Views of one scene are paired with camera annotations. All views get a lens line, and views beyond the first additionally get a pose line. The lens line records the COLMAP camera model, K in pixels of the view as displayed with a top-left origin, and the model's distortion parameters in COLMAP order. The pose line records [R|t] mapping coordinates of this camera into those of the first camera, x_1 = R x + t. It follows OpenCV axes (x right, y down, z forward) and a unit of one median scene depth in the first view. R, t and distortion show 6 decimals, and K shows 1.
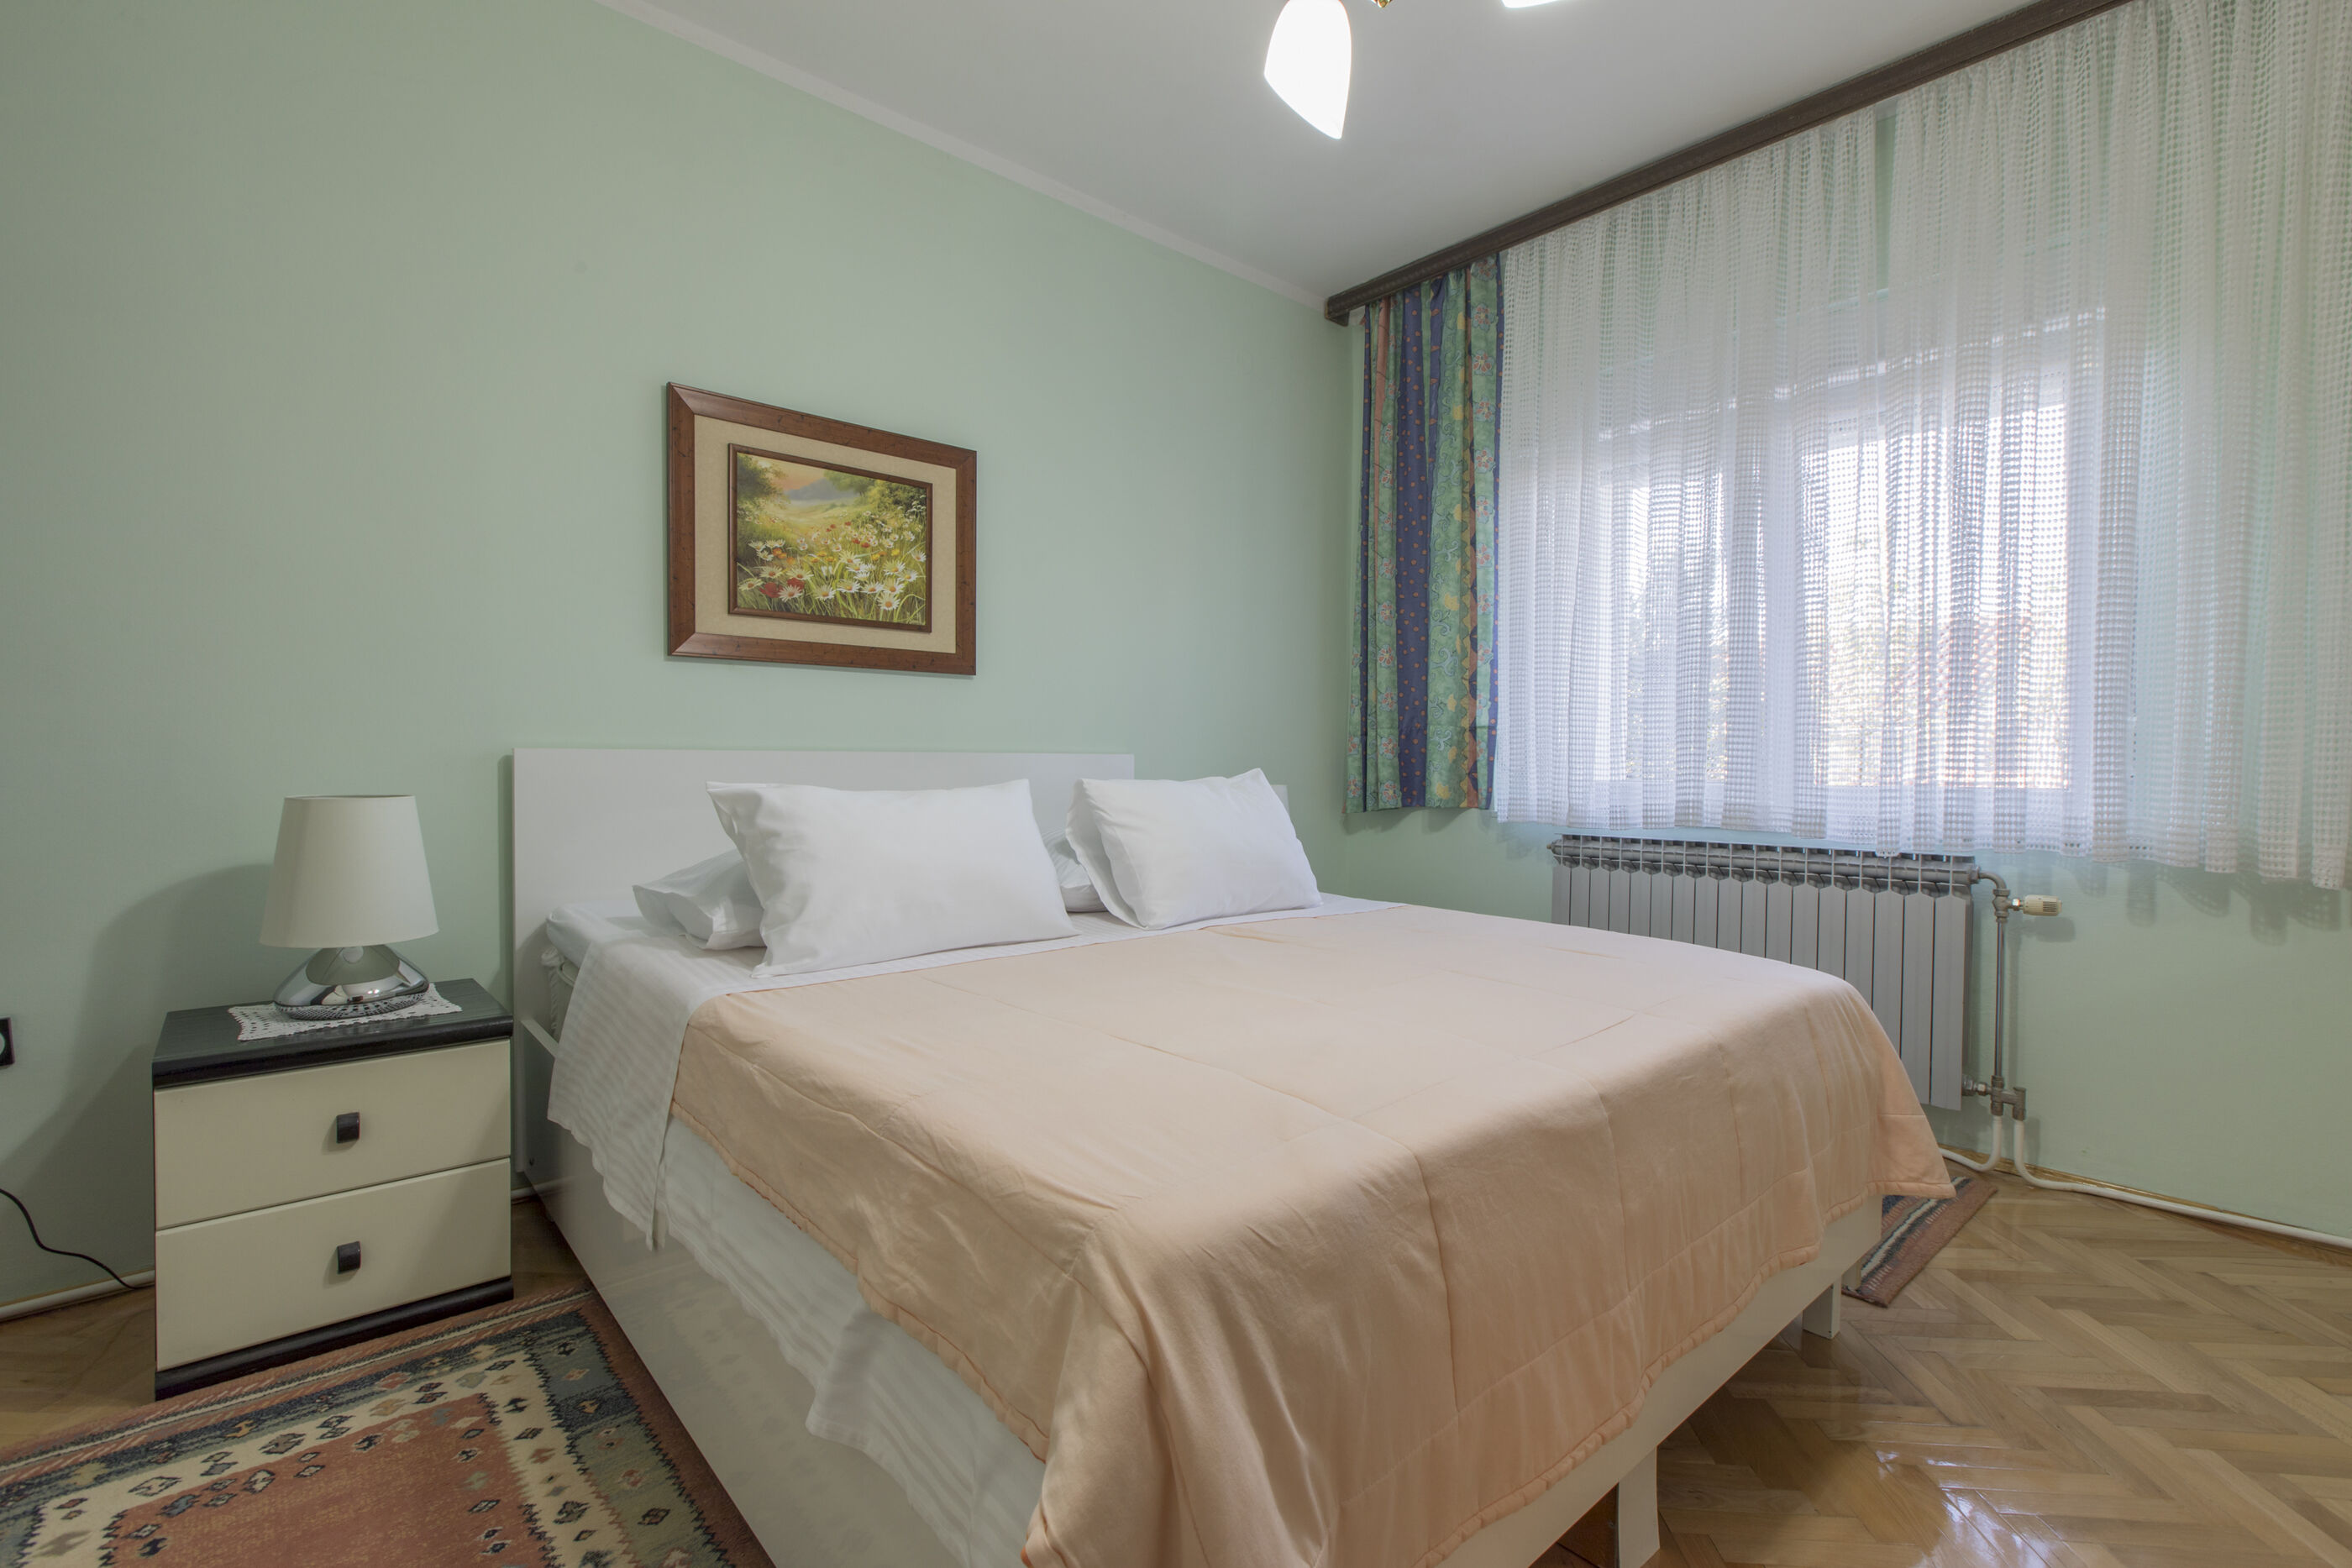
lens RADIAL K [[1081.8, 0, 1176.0], [0, 1081.8, 784.0], [0, 0, 1]] dist [0.011640, 0.000568]
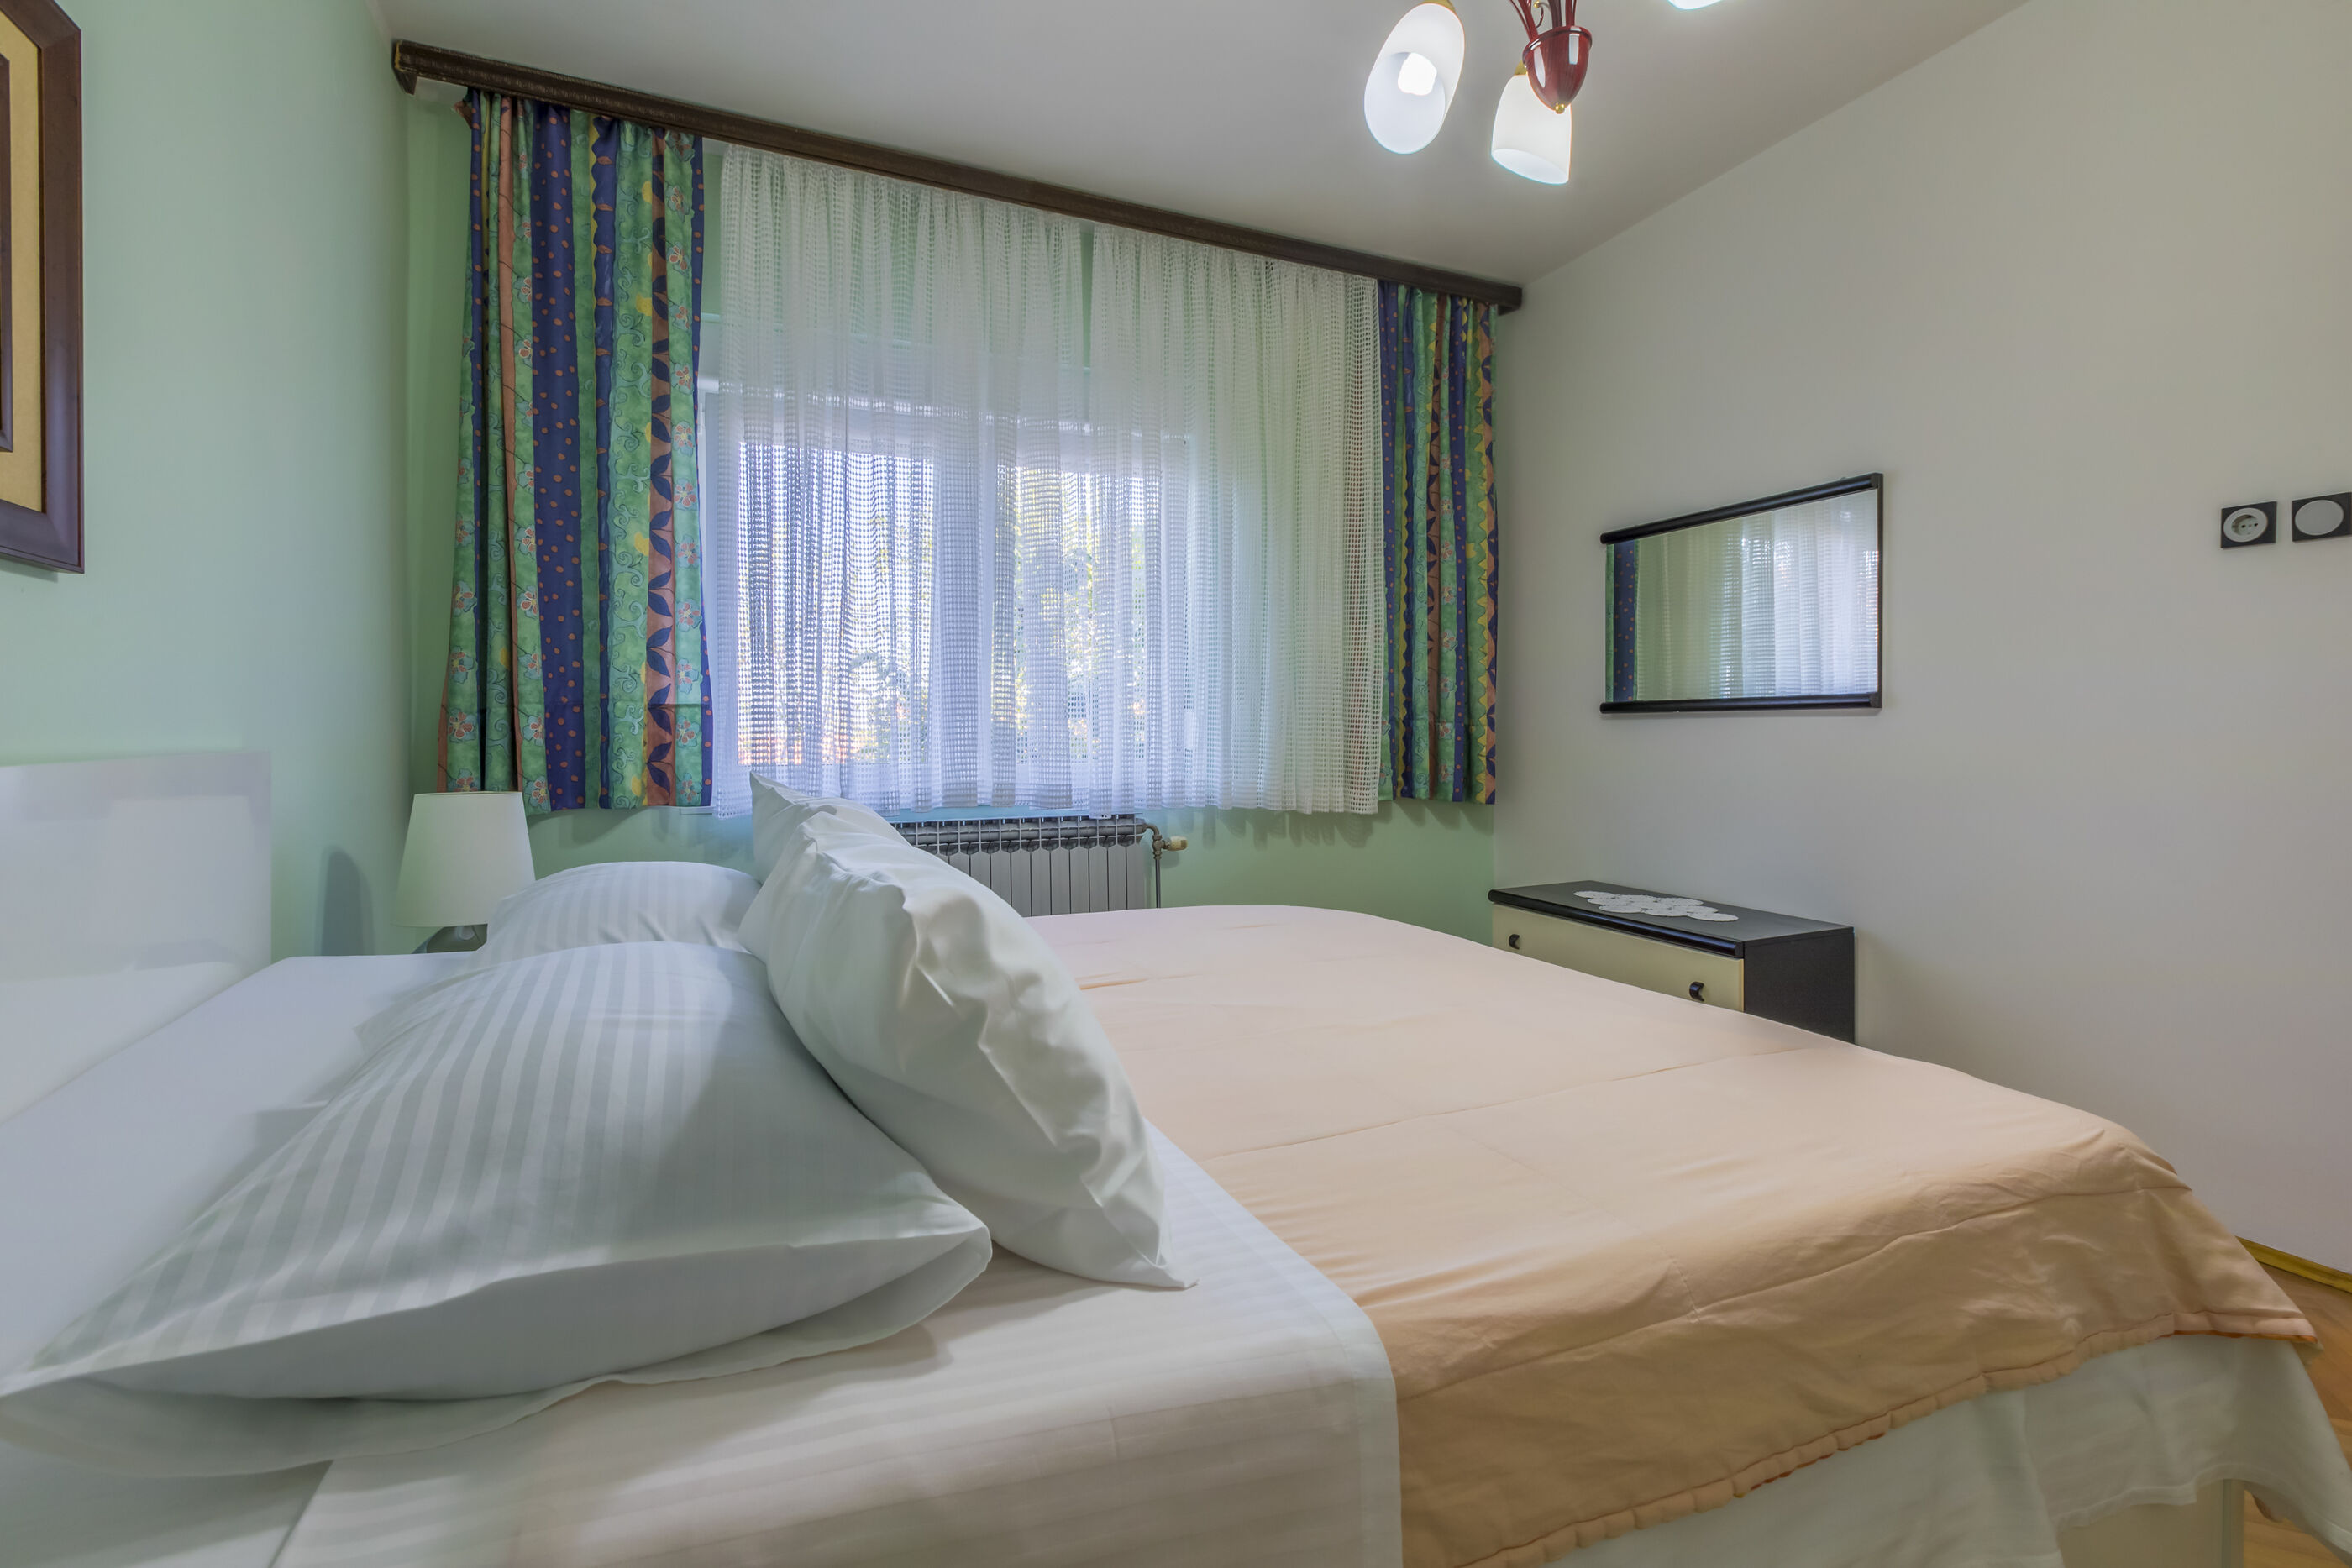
lens RADIAL K [[1075.4, 0, 1179.7], [0, 1075.4, 743.5], [0, 0, 1]] dist [-0.002201, -0.000155]
pose [[0.286929, -0.016696, 0.957806, -0.482084], [0.022918, 0.999682, 0.010561, -0.029734], [-0.957678, 0.018921, 0.287221, 0.514529]]
